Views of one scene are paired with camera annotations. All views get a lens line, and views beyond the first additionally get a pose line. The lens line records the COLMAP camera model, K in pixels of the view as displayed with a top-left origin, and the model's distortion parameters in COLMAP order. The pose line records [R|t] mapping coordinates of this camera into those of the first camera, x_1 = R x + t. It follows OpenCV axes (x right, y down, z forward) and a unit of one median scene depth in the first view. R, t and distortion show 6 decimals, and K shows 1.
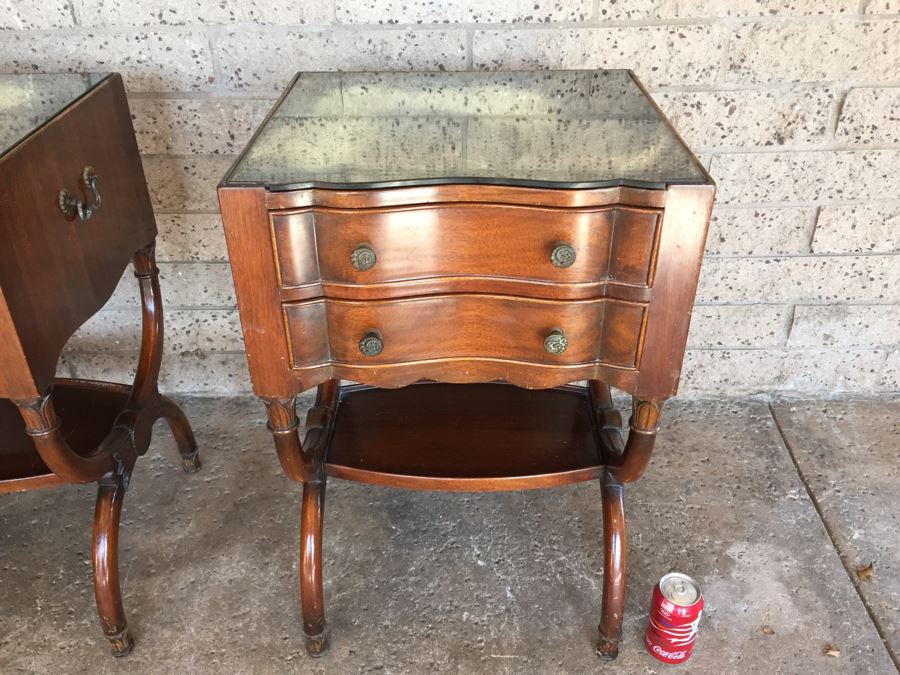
lens RADIAL K [[764.4, 0, 444.0], [0, 764.4, 333.2], [0, 0, 1]] dist [0.093716, -0.134182]
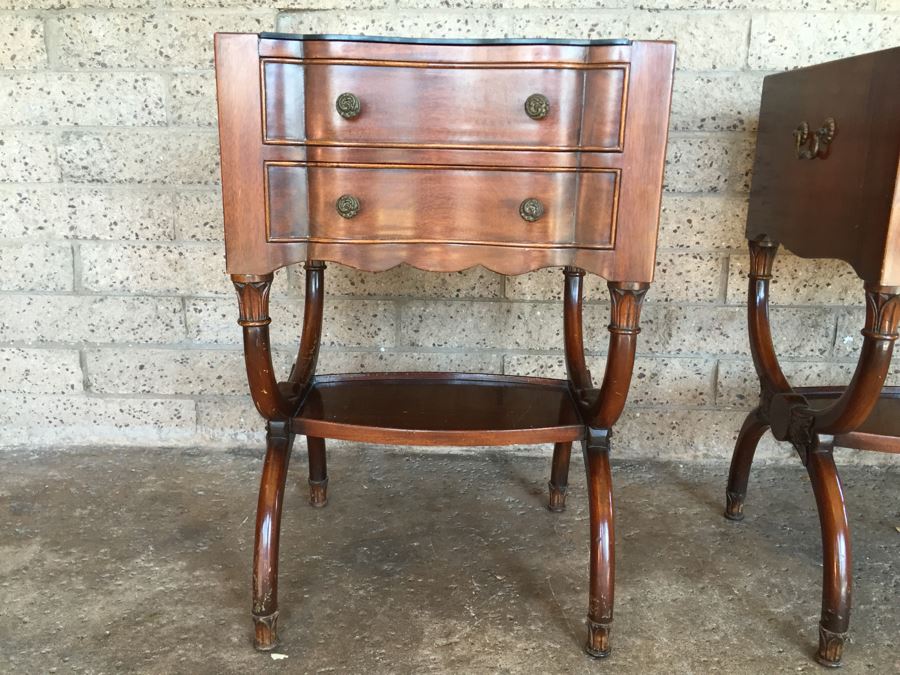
lens RADIAL K [[764.4, 0, 438.6], [0, 764.4, 335.6], [0, 0, 1]] dist [0.093716, -0.134182]
pose [[0.999293, 0.033490, -0.017103, -0.512969], [-0.037188, 0.947583, -0.317337, 0.308974], [0.005578, 0.317748, 0.948159, 0.063435]]
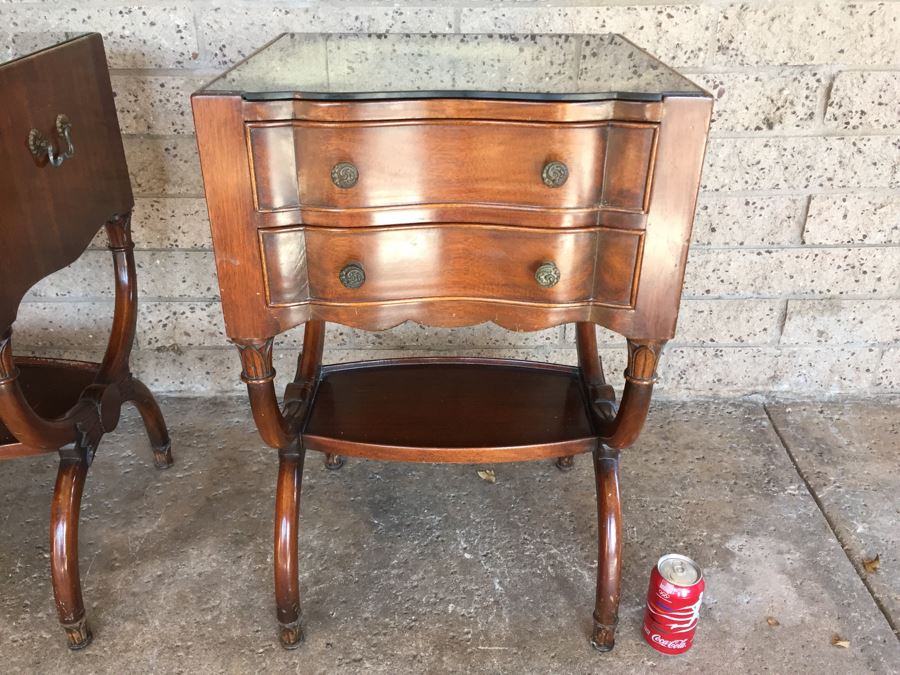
lens RADIAL K [[764.4, 0, 444.0], [0, 764.4, 334.9], [0, 0, 1]] dist [0.093716, -0.134182]
pose [[0.999836, 0.005558, 0.017212, 0.001004], [-0.004218, 0.997027, -0.076935, 0.098203], [-0.017589, 0.076850, 0.996888, 0.038167]]
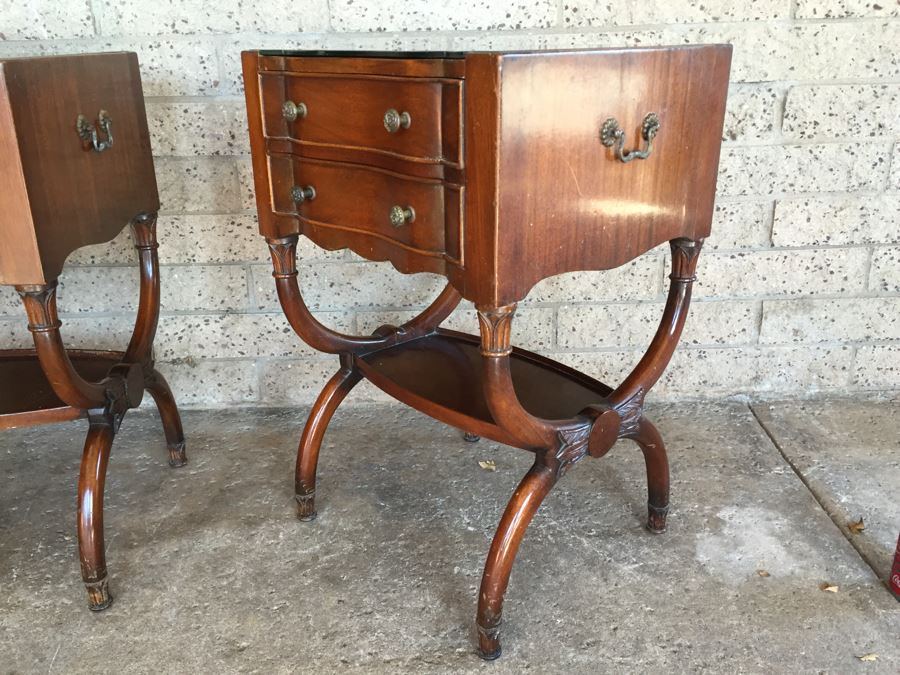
lens RADIAL K [[764.4, 0, 443.7], [0, 764.4, 337.1], [0, 0, 1]] dist [0.093716, -0.134182]
pose [[0.999631, -0.013701, 0.023448, -0.006958], [0.018116, 0.979654, -0.199877, 0.246591], [-0.020232, 0.200228, 0.979540, -0.013753]]
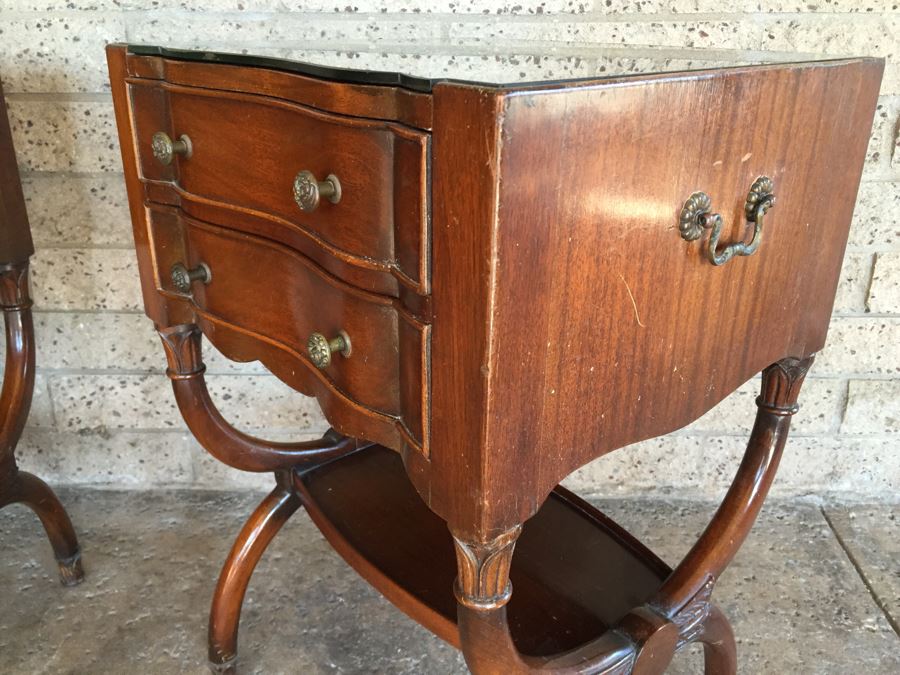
lens RADIAL K [[764.4, 0, 444.9], [0, 764.4, 334.1], [0, 0, 1]] dist [0.093716, -0.134182]
pose [[0.999797, 0.016779, 0.011134, 0.027467], [-0.014640, 0.985286, -0.170285, 0.069726], [-0.013828, 0.170088, 0.985332, 0.233895]]
